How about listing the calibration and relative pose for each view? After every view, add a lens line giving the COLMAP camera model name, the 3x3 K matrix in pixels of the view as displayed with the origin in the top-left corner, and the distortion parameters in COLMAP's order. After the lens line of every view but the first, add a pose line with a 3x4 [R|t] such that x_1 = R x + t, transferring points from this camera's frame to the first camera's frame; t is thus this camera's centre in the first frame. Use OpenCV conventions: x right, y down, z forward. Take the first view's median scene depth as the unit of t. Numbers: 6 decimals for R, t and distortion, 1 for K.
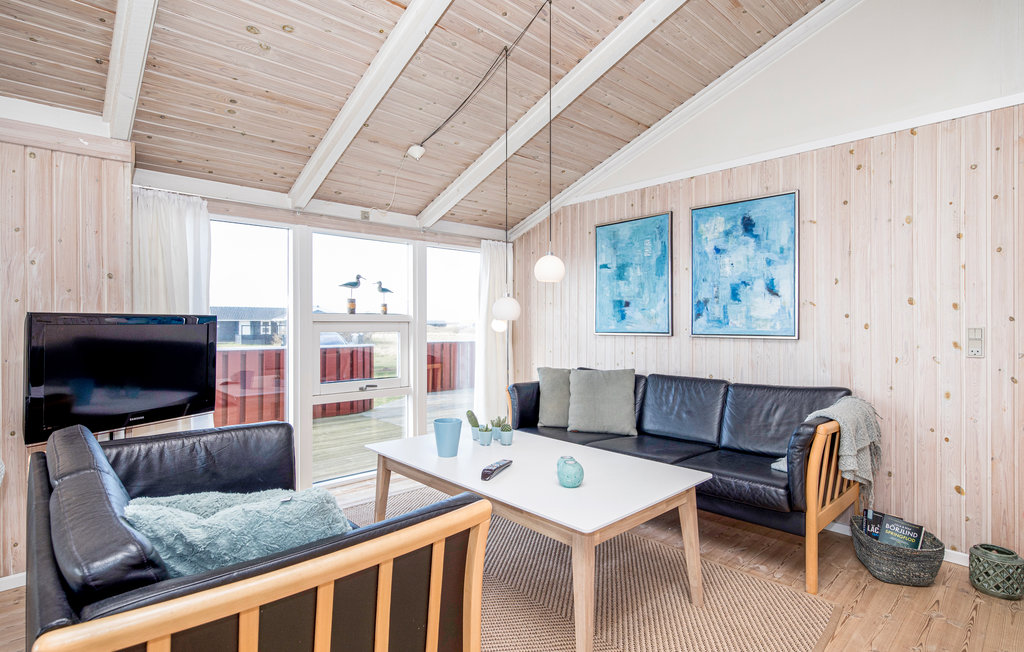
lens RADIAL K [[490.3, 0, 511.6], [0, 490.3, 326.7], [0, 0, 1]] dist [-0.001087, -0.000262]
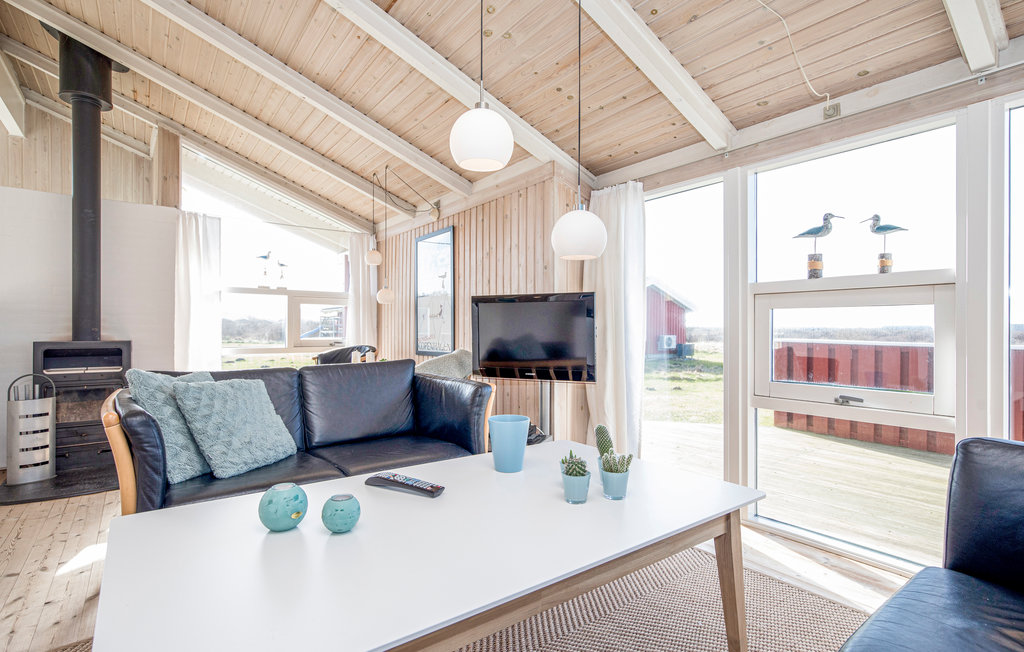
lens RADIAL K [[490.3, 0, 510.2], [0, 490.3, 329.9], [0, 0, 1]] dist [-0.001087, -0.000262]
pose [[-0.076827, 0.004689, -0.997033, 0.330610], [0.000750, 0.999989, 0.004645, 0.036700], [0.997044, -0.000391, -0.076830, 0.652402]]
